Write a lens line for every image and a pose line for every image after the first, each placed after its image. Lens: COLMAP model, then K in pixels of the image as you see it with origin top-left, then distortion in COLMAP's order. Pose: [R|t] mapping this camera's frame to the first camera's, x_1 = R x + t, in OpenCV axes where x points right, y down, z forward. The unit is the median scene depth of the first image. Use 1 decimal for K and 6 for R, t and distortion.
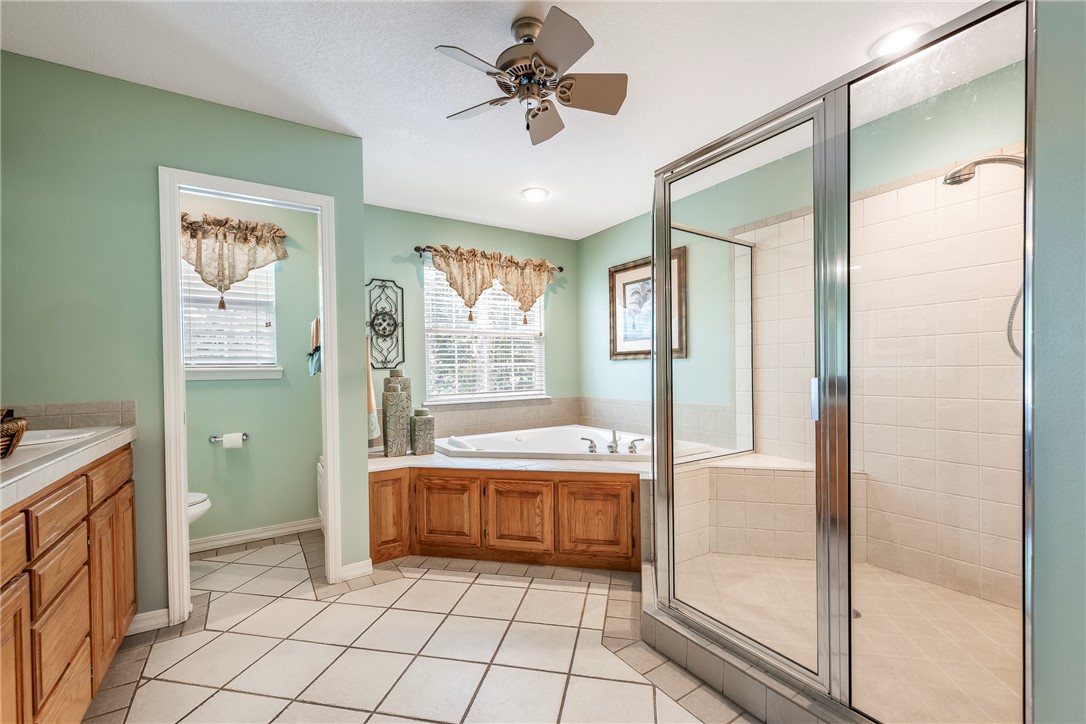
lens RADIAL K [[446.4, 0, 545.0], [0, 446.4, 369.8], [0, 0, 1]] dist [0.000537, -0.000064]
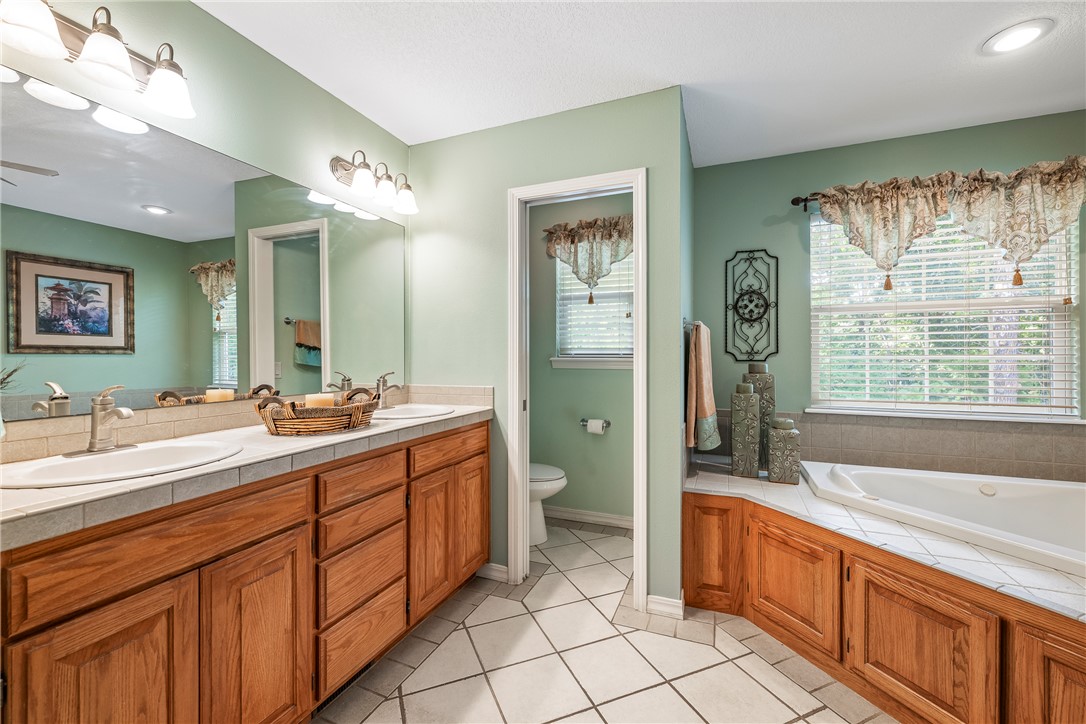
lens RADIAL K [[457.4, 0, 532.7], [0, 457.4, 348.5], [0, 0, 1]] dist [-0.002004, 0.000394]
pose [[0.559526, 0.007451, -0.828779, 0.101945], [-0.009397, 0.999952, 0.002646, -0.023960], [0.828759, 0.006307, 0.559570, 0.216645]]
